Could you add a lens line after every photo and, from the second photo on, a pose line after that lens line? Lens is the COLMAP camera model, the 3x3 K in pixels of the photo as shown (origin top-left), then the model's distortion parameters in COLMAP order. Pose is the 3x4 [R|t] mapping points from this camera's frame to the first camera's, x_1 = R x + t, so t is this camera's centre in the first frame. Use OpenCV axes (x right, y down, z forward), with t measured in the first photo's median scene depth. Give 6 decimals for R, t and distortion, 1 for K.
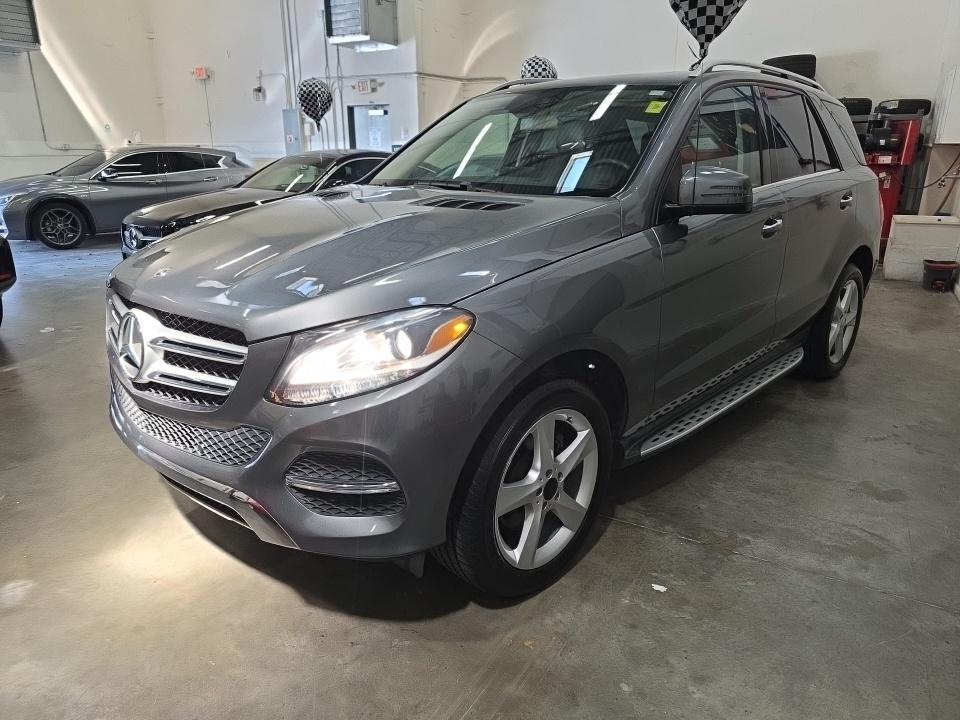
lens RADIAL K [[643.4, 0, 480.0], [0, 643.4, 360.0], [0, 0, 1]] dist [0.053994, -0.055490]
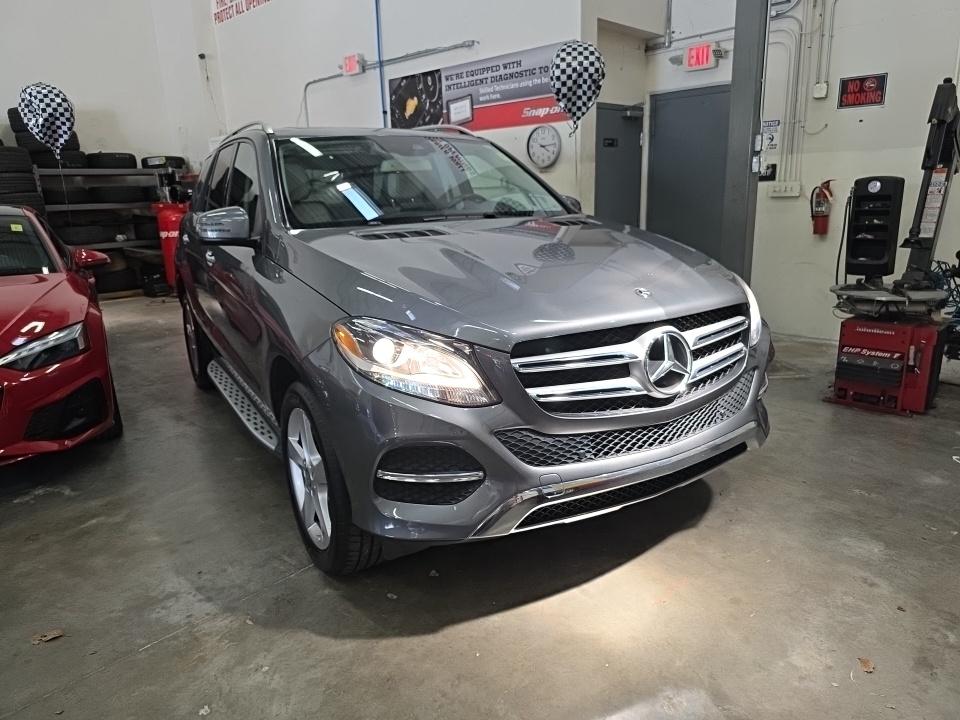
lens RADIAL K [[643.4, 0, 480.0], [0, 643.4, 360.0], [0, 0, 1]] dist [0.053994, -0.055490]
pose [[0.260075, -0.250507, 0.932527, -1.430075], [0.323506, 0.932551, 0.160290, -0.262959], [-0.909783, 0.259990, 0.323574, 0.849923]]
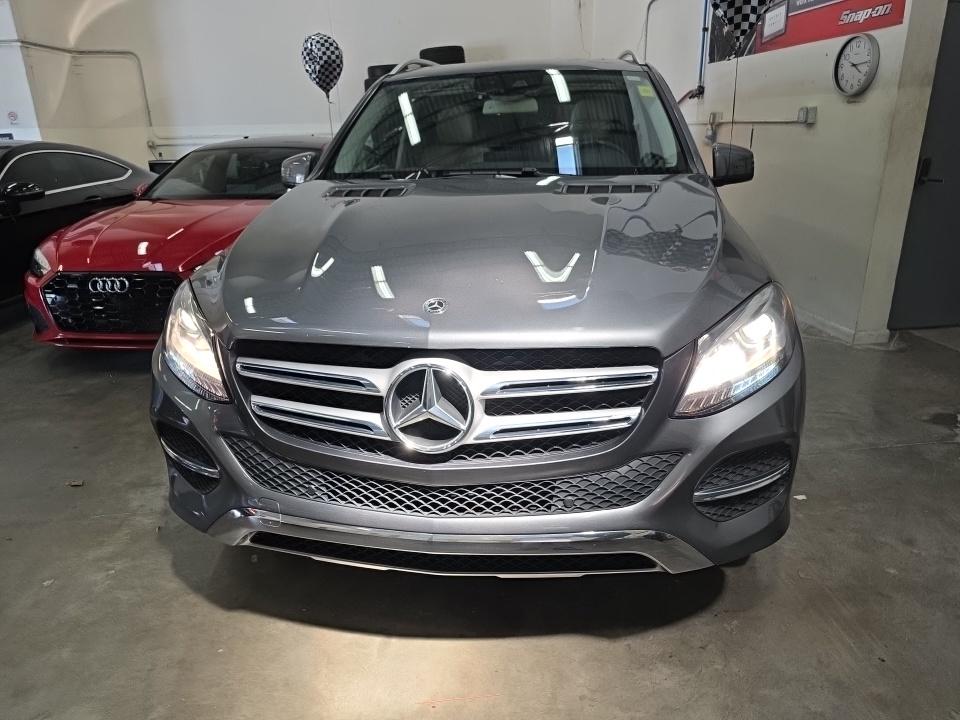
lens RADIAL K [[643.4, 0, 480.0], [0, 643.4, 360.0], [0, 0, 1]] dist [0.053994, -0.055490]
pose [[0.806705, -0.214733, 0.550560, -0.799455], [0.202637, 0.975677, 0.083626, -0.114585], [-0.555126, 0.044102, 0.830596, 0.317530]]
